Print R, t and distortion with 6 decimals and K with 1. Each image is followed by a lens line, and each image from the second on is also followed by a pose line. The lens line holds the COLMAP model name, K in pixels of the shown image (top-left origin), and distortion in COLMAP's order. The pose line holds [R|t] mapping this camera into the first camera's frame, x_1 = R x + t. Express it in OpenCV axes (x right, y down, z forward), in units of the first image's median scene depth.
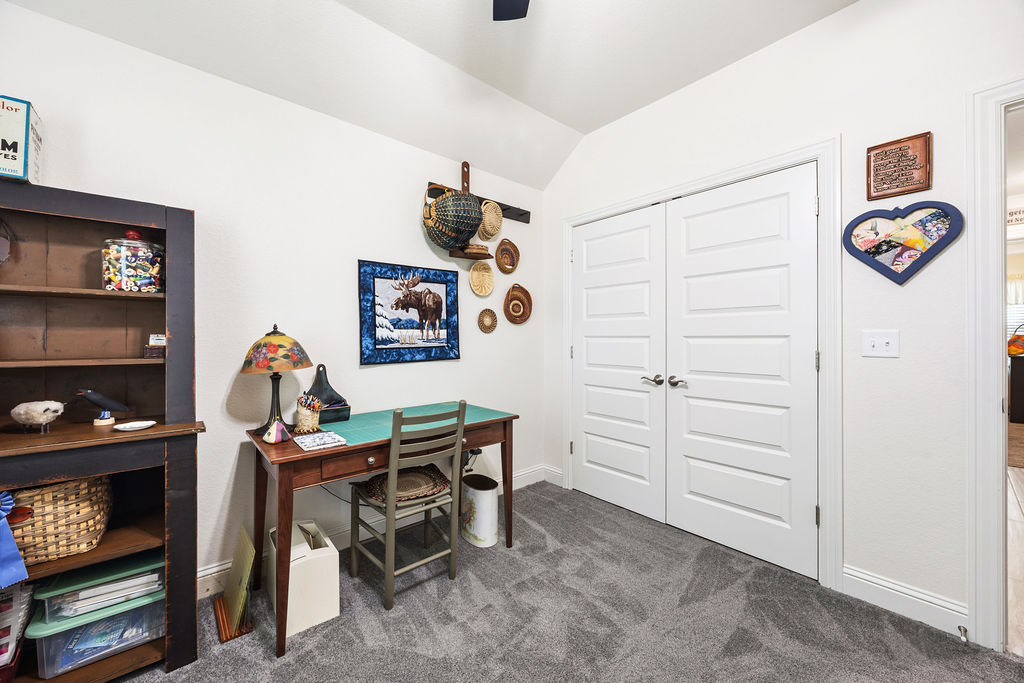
lens RADIAL K [[385.8, 0, 507.8], [0, 385.8, 339.3], [0, 0, 1]] dist [-0.002848, 0.000120]
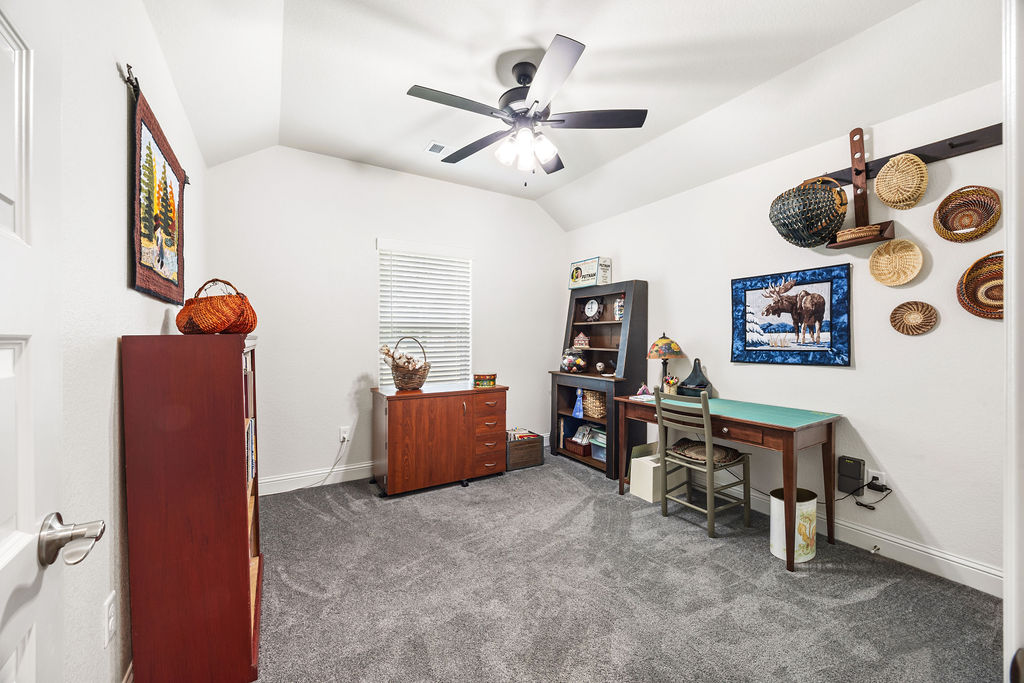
lens RADIAL K [[385.8, 0, 507.8], [0, 385.8, 339.3], [0, 0, 1]] dist [-0.002848, 0.000120]
pose [[-0.167121, 0.004503, -0.985926, 0.899762], [-0.003350, 0.999981, 0.005135, -0.011437], [0.985931, 0.004161, -0.167103, 0.434400]]
